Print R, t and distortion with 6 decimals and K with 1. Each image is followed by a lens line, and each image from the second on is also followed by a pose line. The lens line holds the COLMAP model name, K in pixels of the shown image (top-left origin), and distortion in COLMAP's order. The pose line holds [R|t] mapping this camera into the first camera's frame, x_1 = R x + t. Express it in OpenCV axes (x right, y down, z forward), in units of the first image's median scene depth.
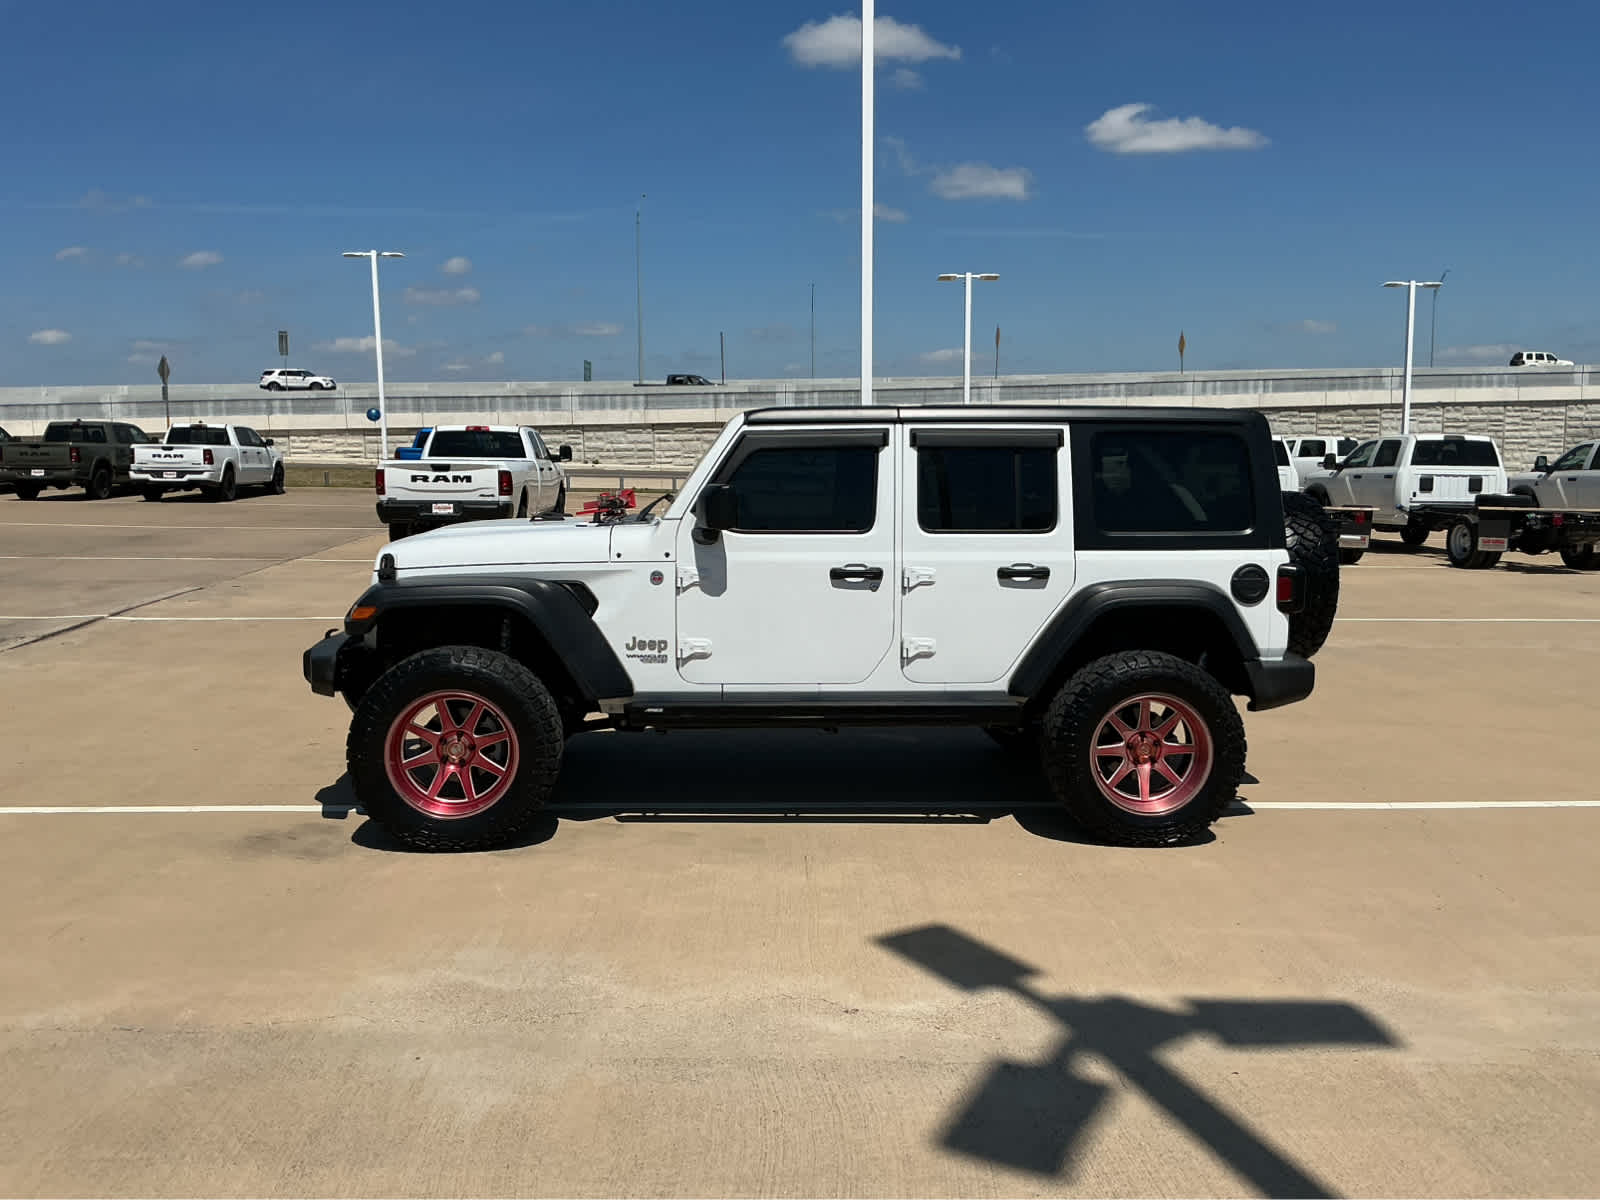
lens RADIAL K [[1319.7, 0, 807.7], [0, 1319.7, 613.0], [0, 0, 1]] dist [0.082221, -0.139865]
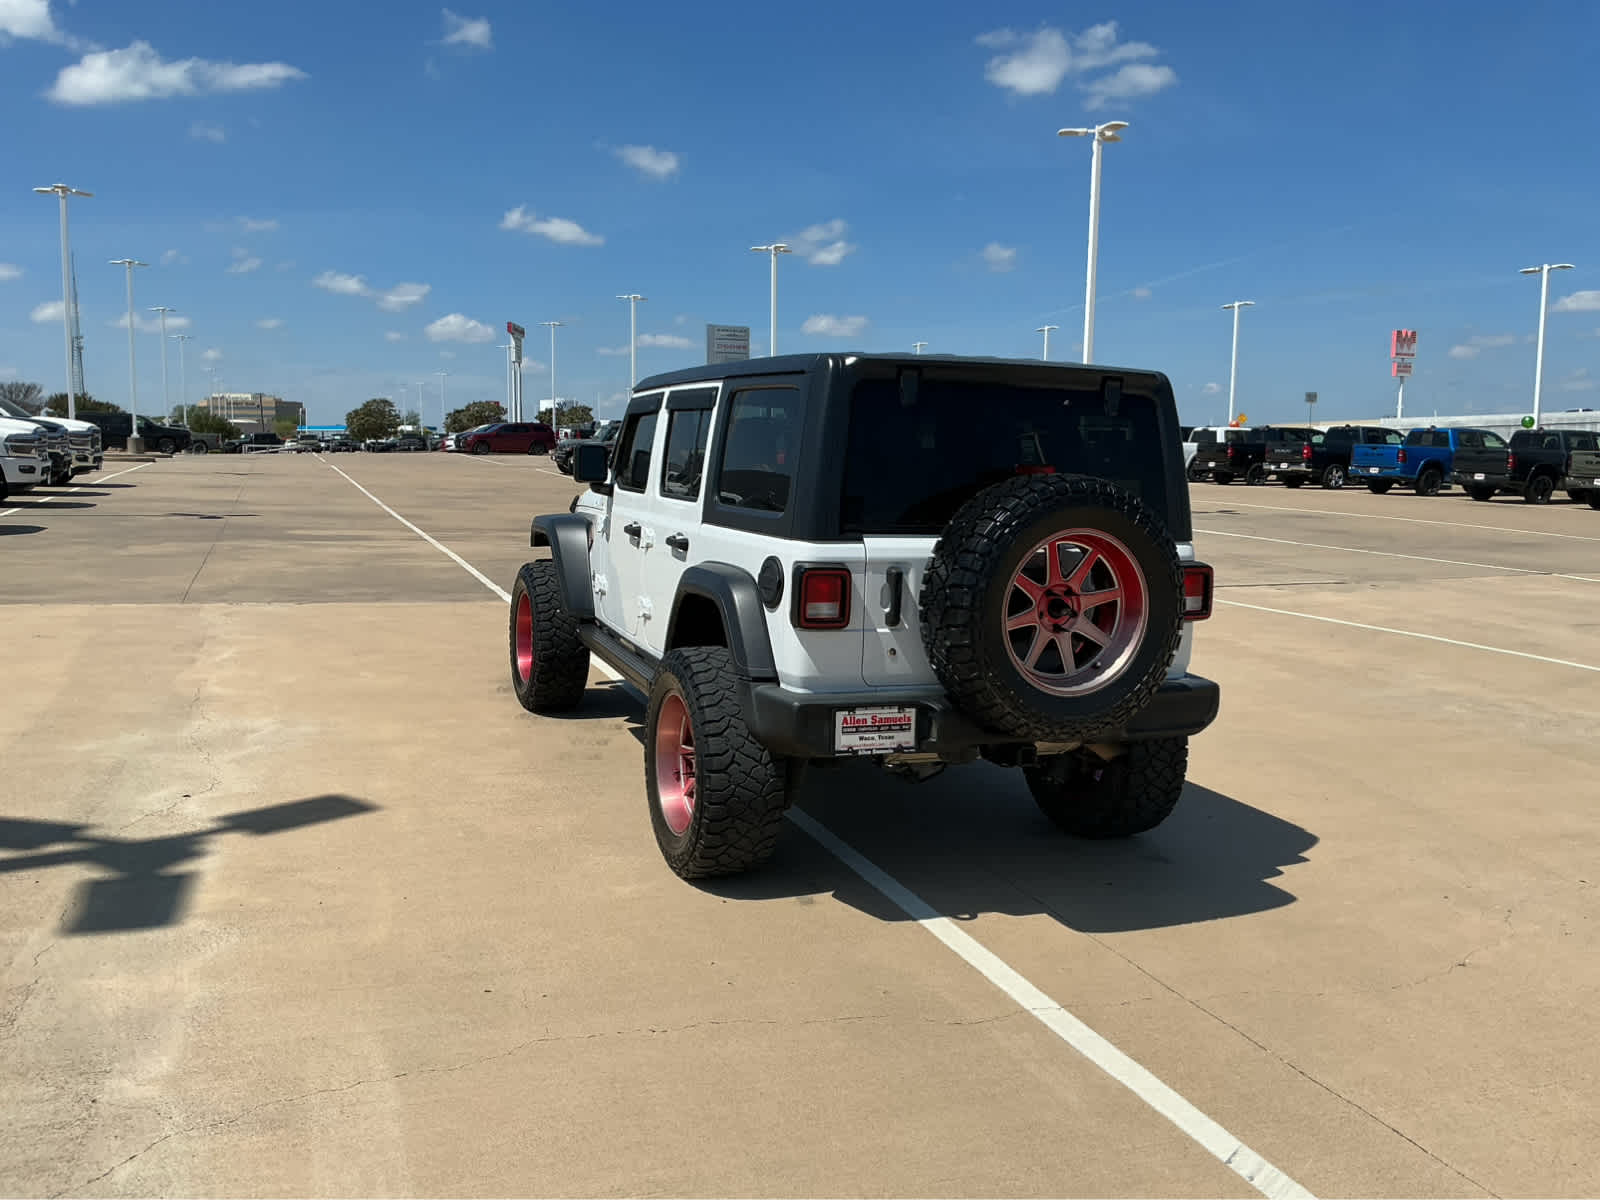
lens RADIAL K [[1319.7, 0, 794.7], [0, 1319.7, 596.0], [0, 0, 1]] dist [0.082221, -0.139865]
pose [[0.289515, 0.110185, -0.950810, 1.085380], [-0.135466, 0.988070, 0.073255, -0.073106], [0.947539, 0.107595, 0.300988, 0.808842]]
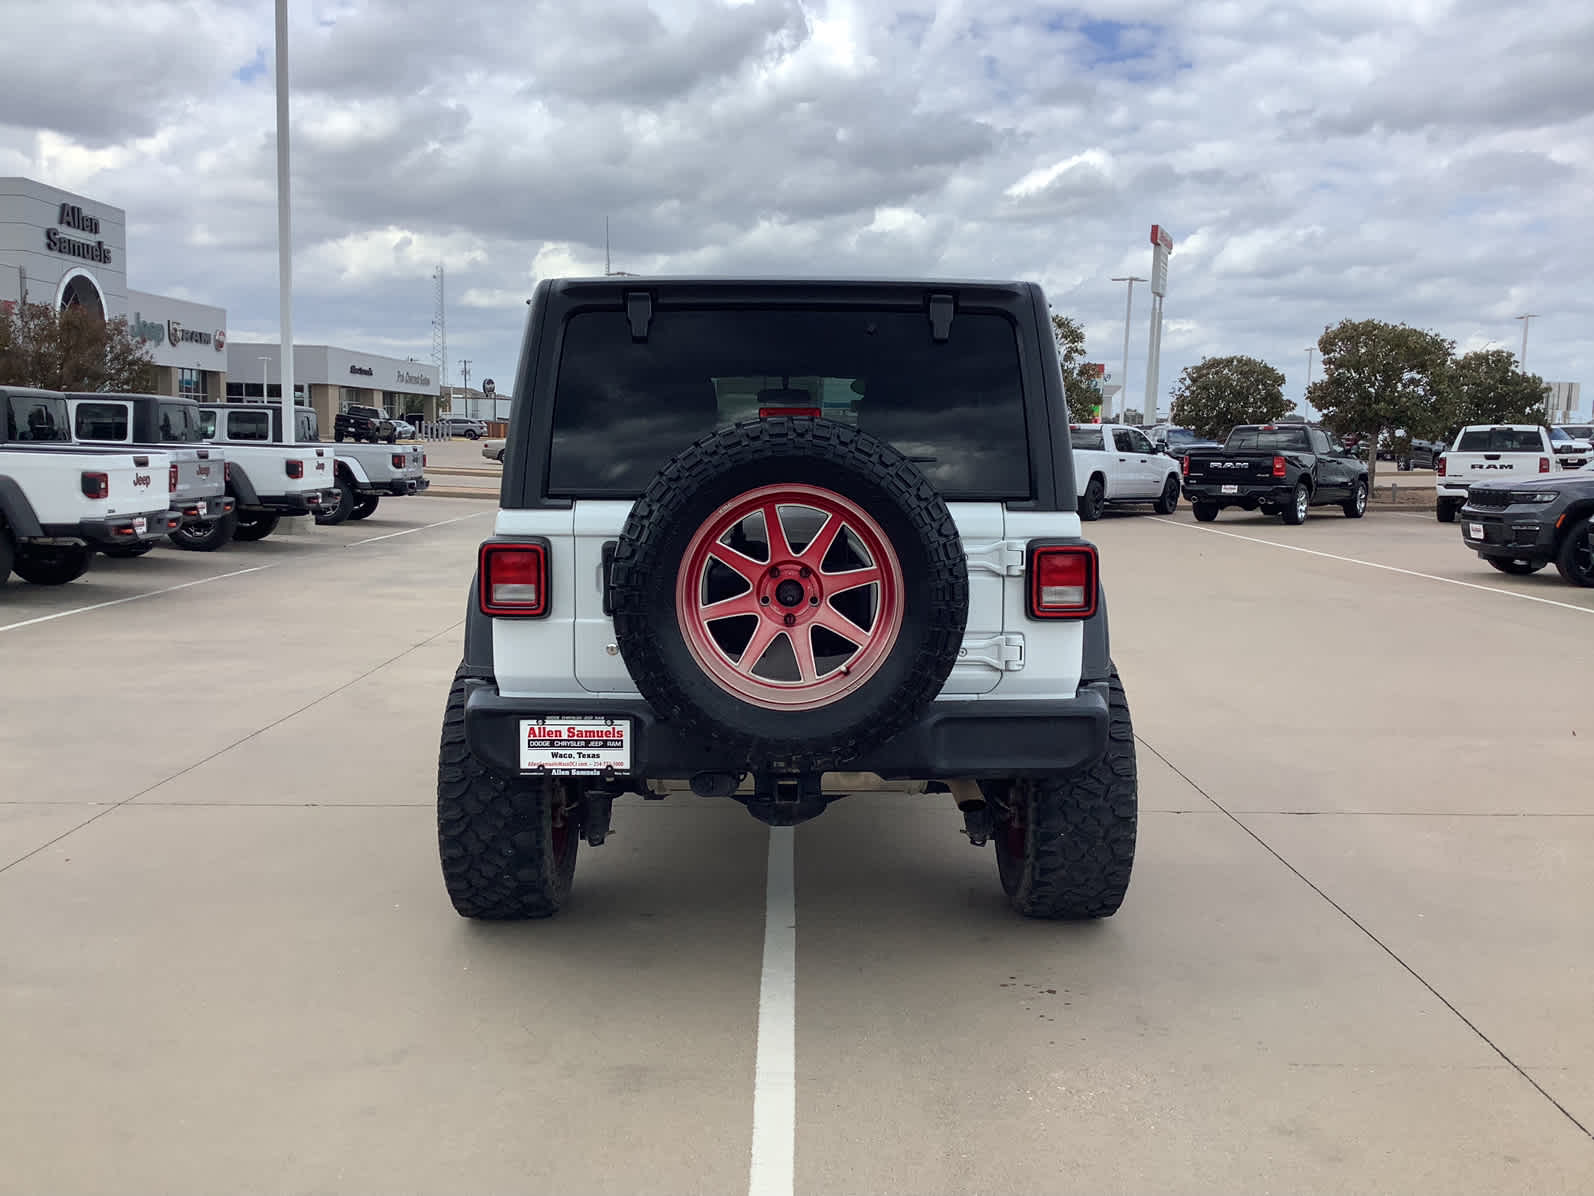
lens RADIAL K [[1438.1, 0, 766.4], [0, 1438.1, 588.4], [0, 0, 1]] dist [0.060921, -0.038175]
pose [[-0.085261, 0.077650, -0.993328, 1.023984], [-0.114645, 0.989572, 0.087197, -0.085523], [0.989741, 0.121314, -0.075470, 1.213282]]
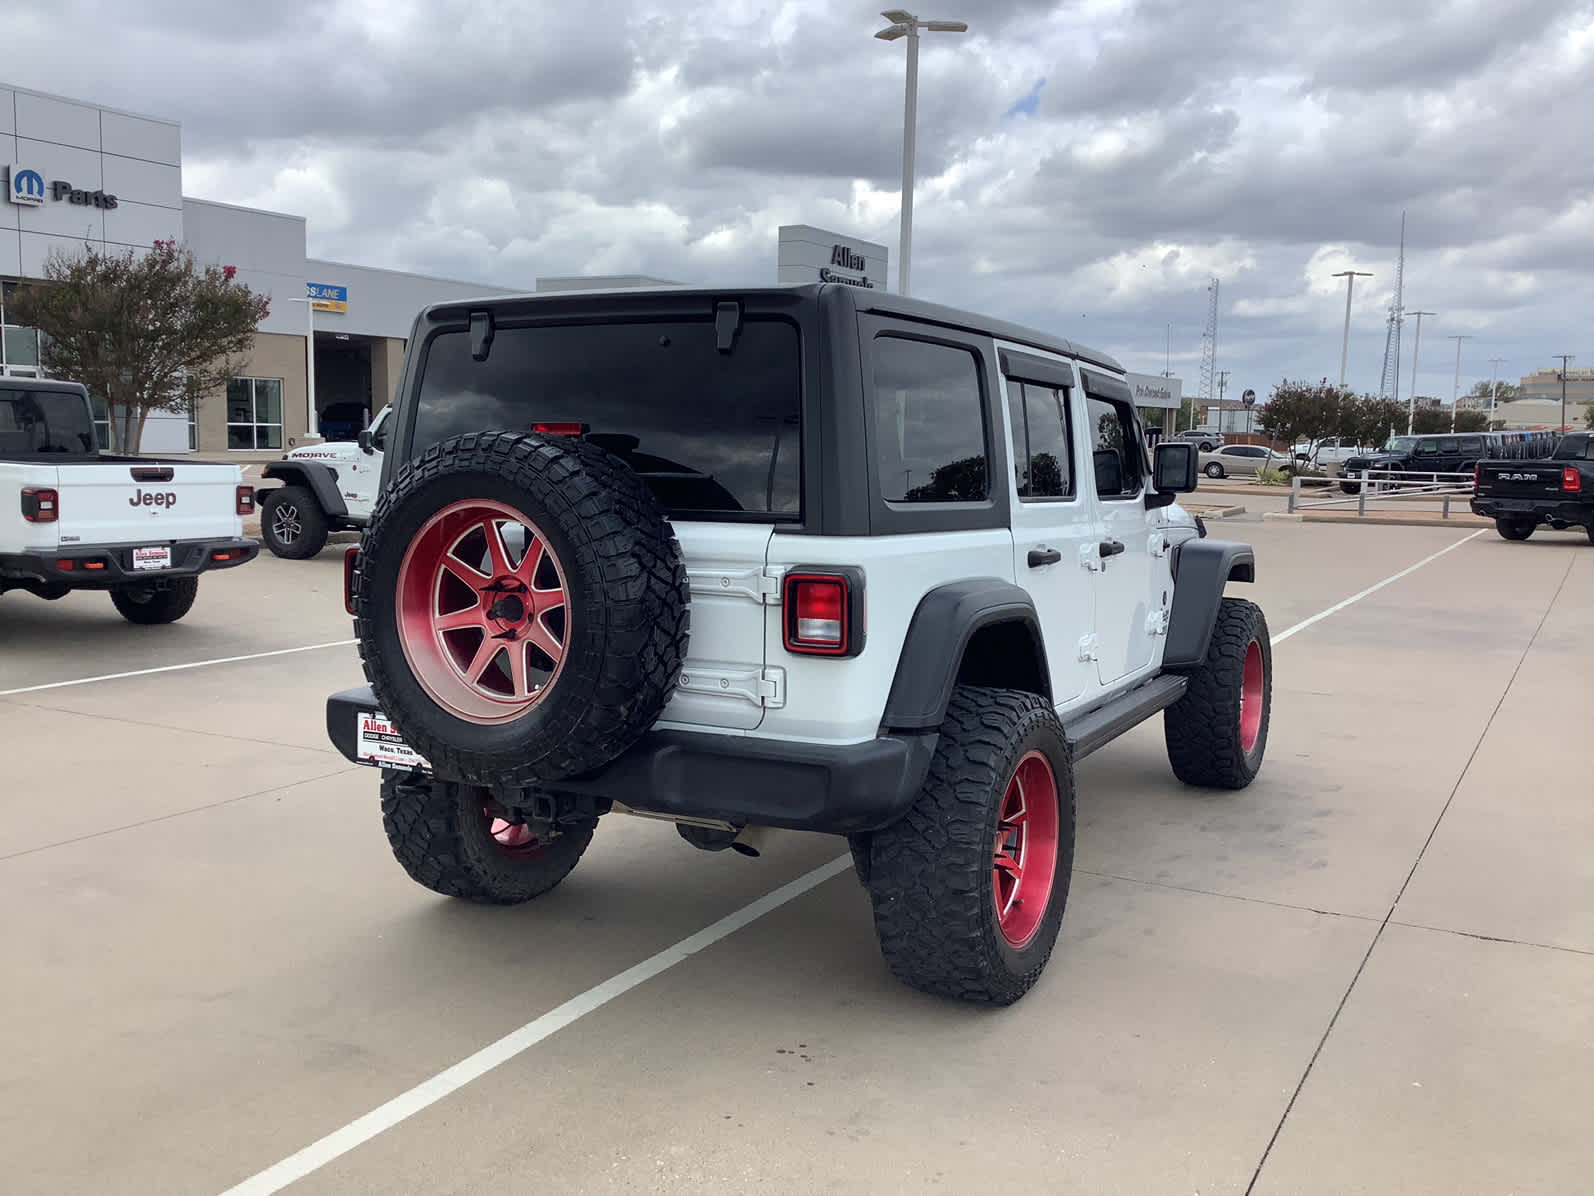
lens RADIAL K [[1438.1, 0, 795.2], [0, 1438.1, 596.5], [0, 0, 1]] dist [0.060921, -0.038175]
pose [[-0.555465, 0.055906, -0.829659, 0.855621], [-0.112961, 0.983415, 0.141896, -0.136688], [0.823832, 0.172537, -0.539937, 1.606670]]
